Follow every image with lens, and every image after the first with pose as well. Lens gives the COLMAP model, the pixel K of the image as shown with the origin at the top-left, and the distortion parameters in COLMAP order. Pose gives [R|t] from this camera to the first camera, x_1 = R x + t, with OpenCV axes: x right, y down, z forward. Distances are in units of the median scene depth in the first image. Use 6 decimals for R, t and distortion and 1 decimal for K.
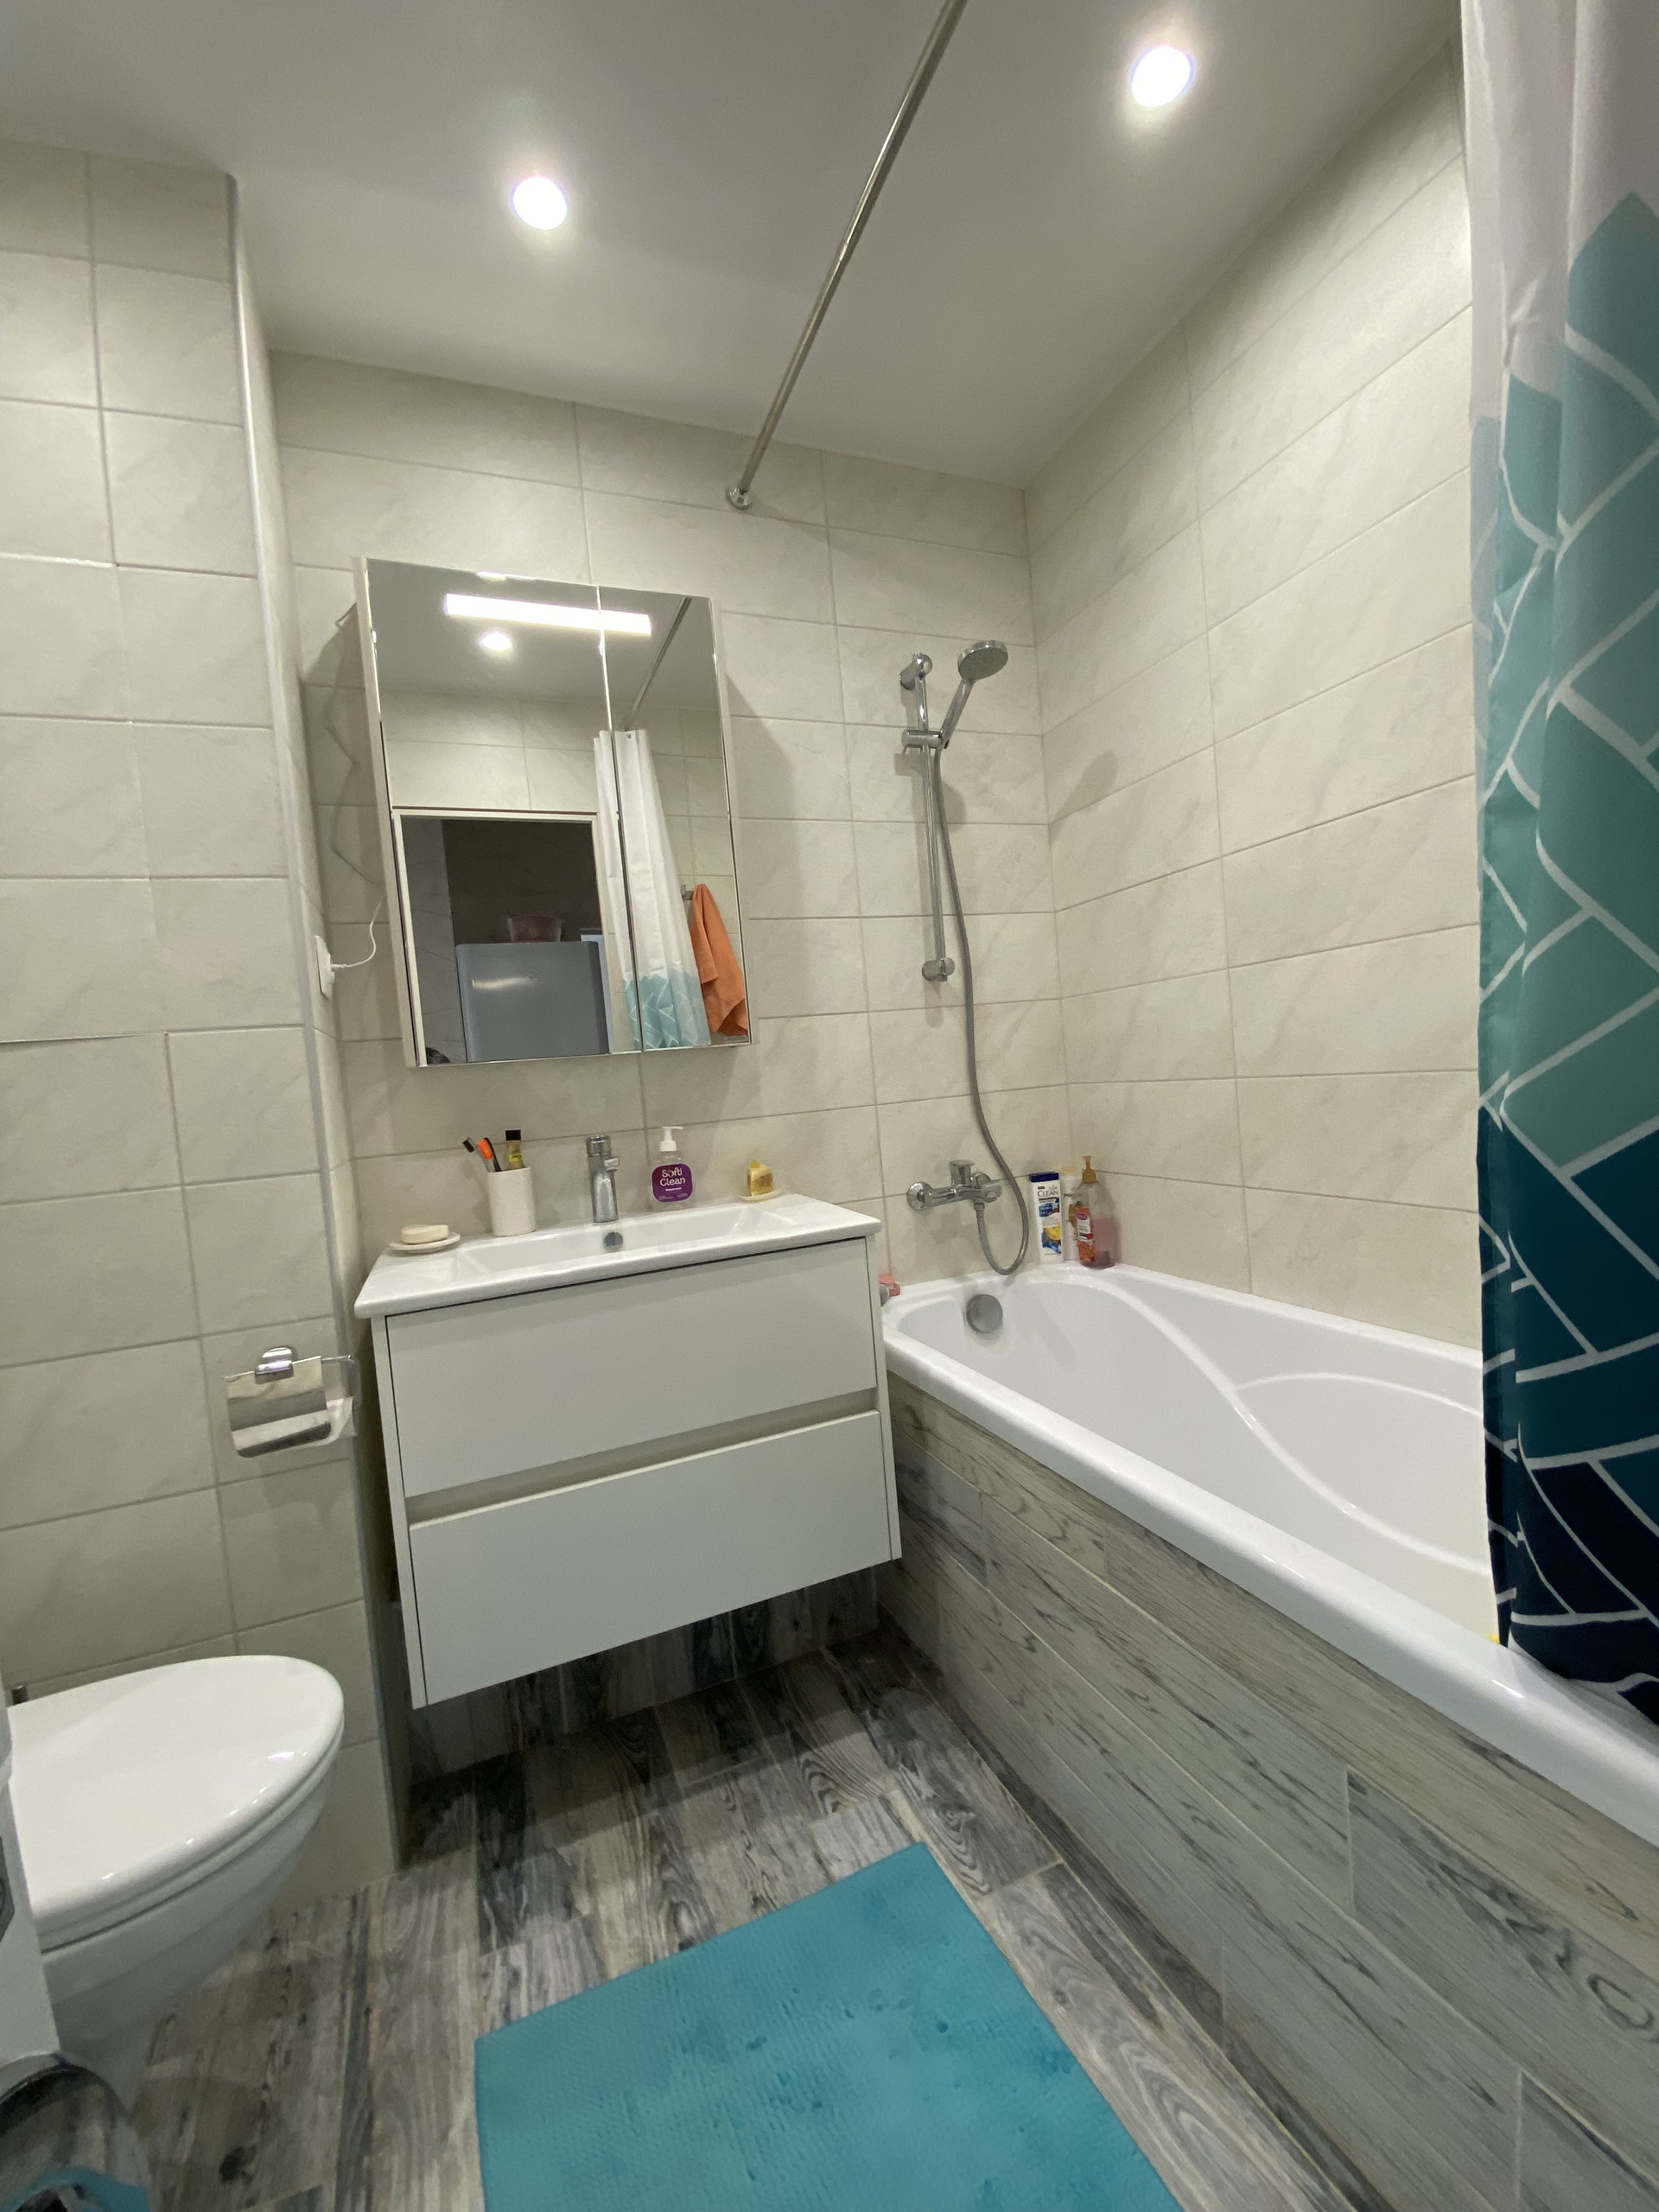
lens RADIAL K [[888.7, 0, 824.3], [0, 888.7, 1084.9], [0, 0, 1]] dist [0.007265, -0.013358]
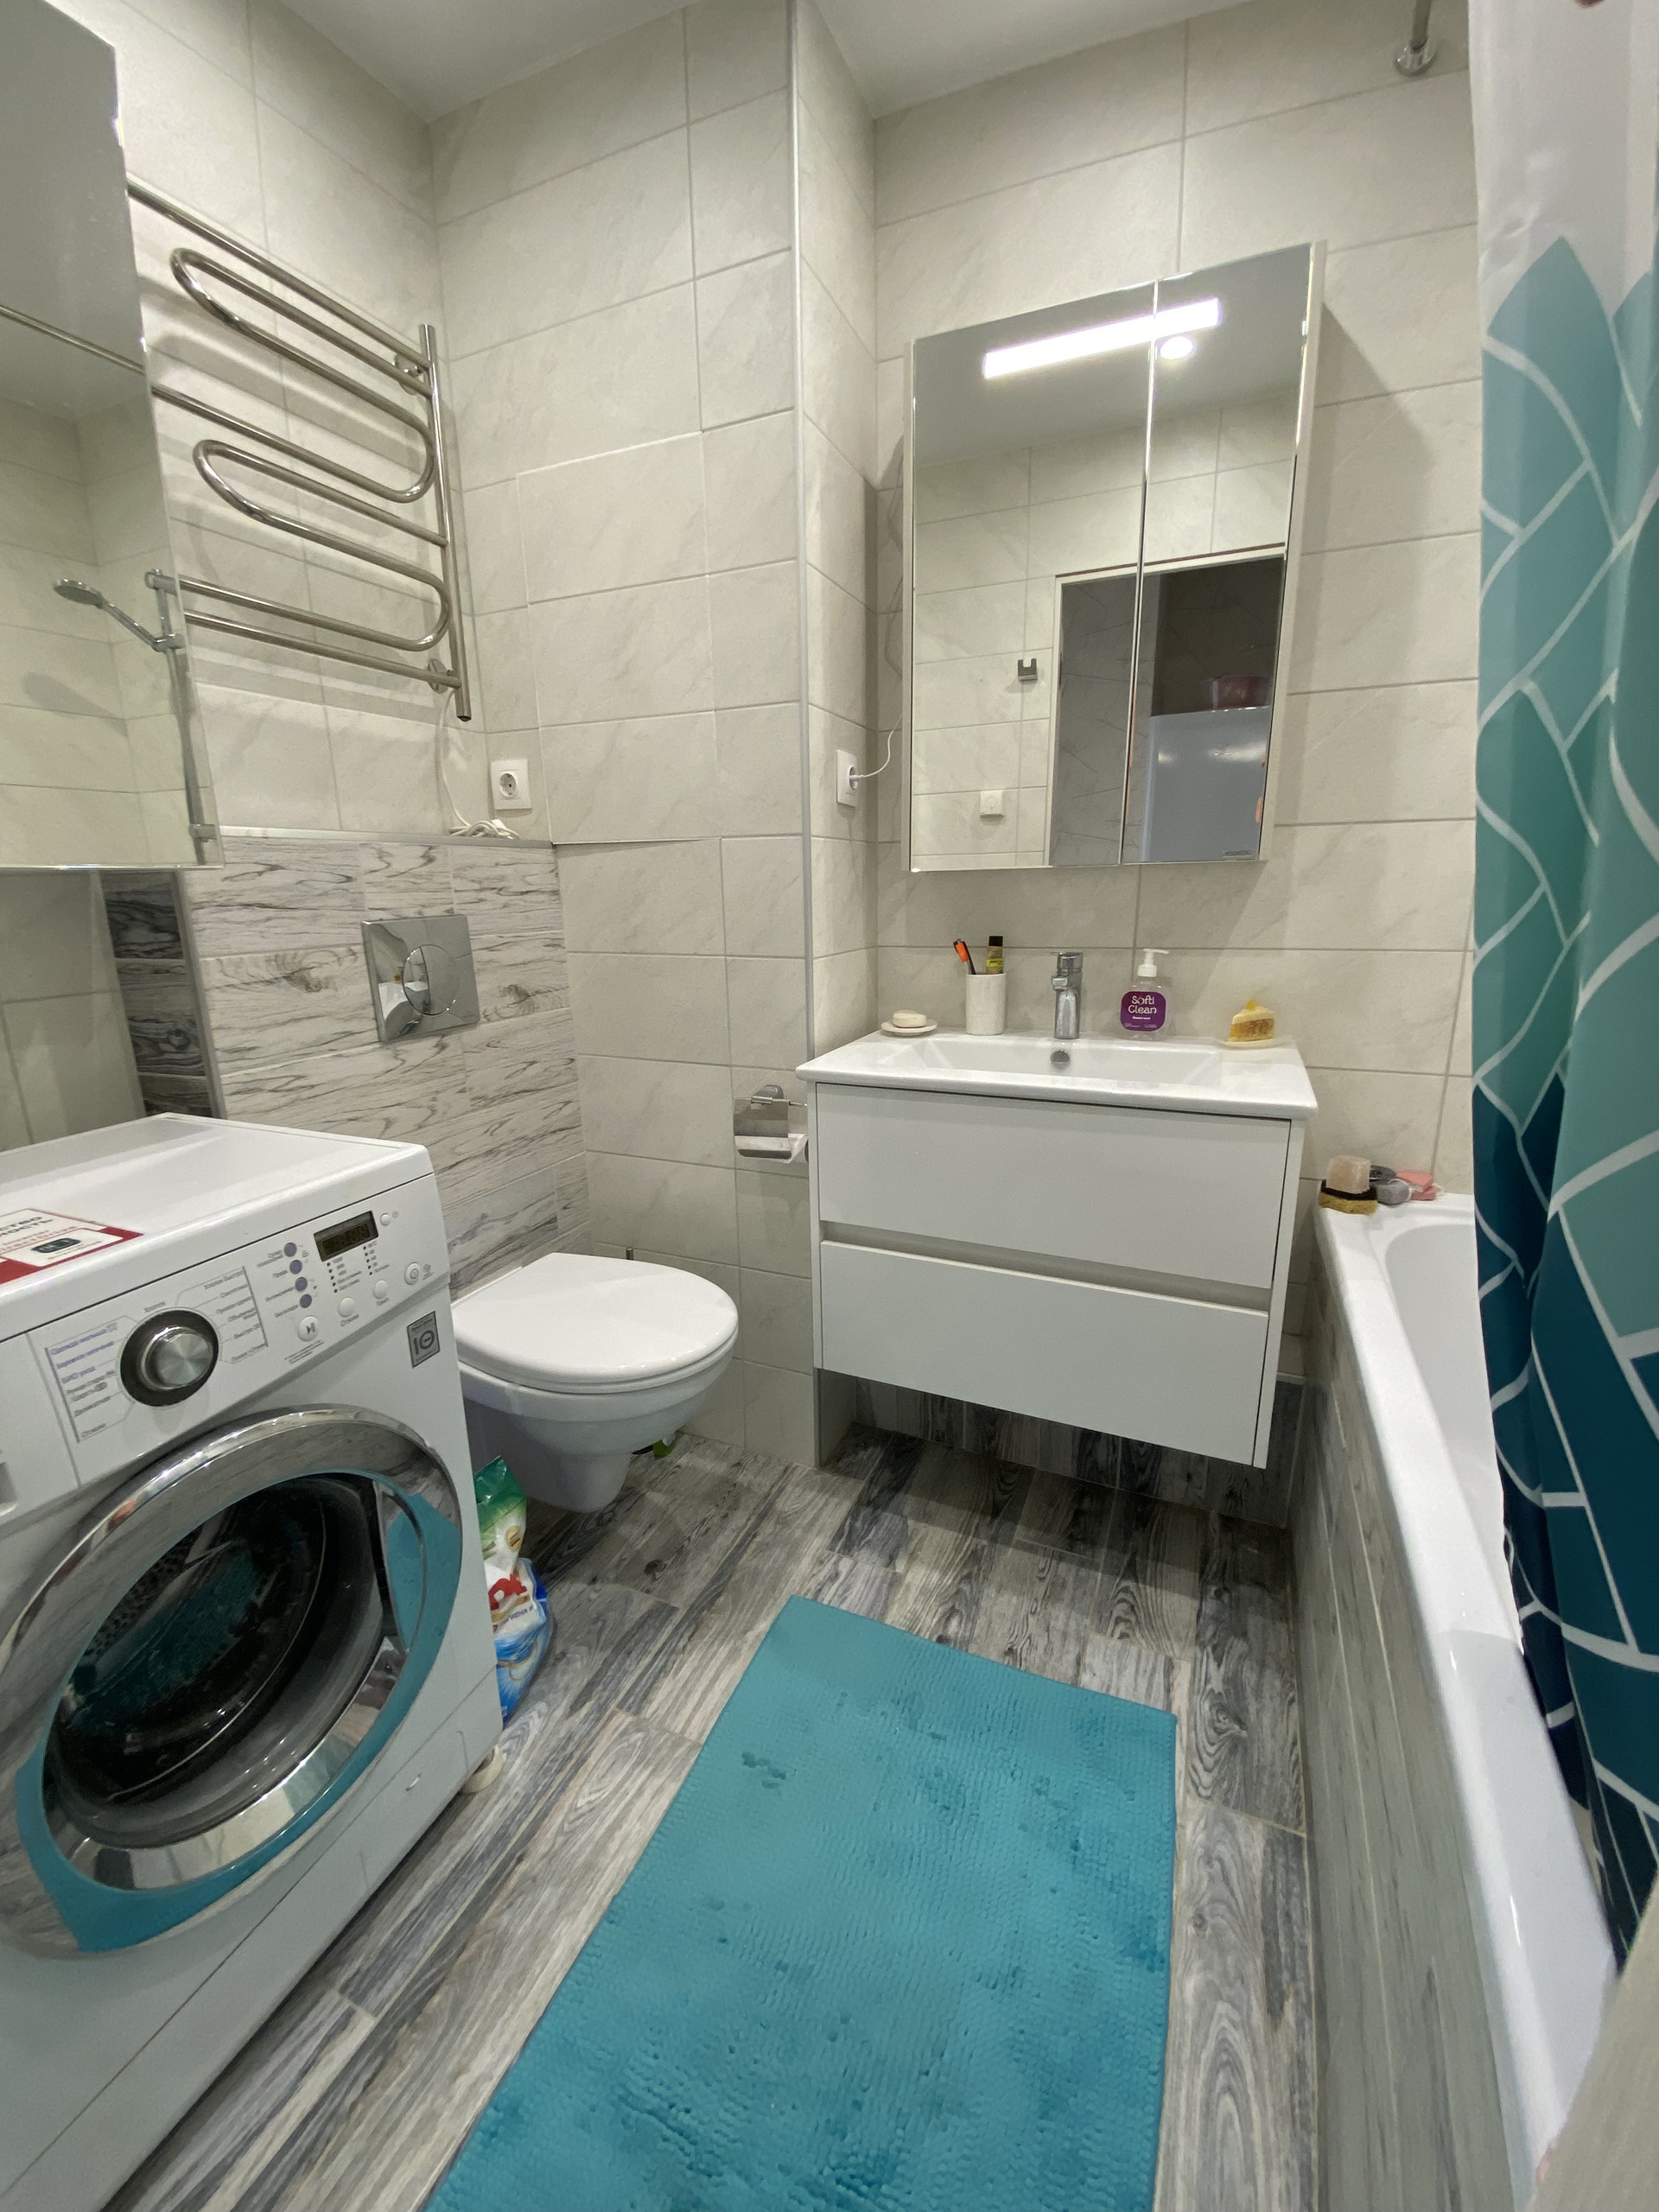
lens RADIAL K [[888.7, 0, 815.6], [0, 888.7, 1084.7], [0, 0, 1]] dist [0.007265, -0.013358]
pose [[0.699642, 0.231551, -0.675933, 0.328232], [-0.054454, 0.960560, 0.272689, -0.071467], [0.712415, -0.153978, 0.684657, 0.139662]]
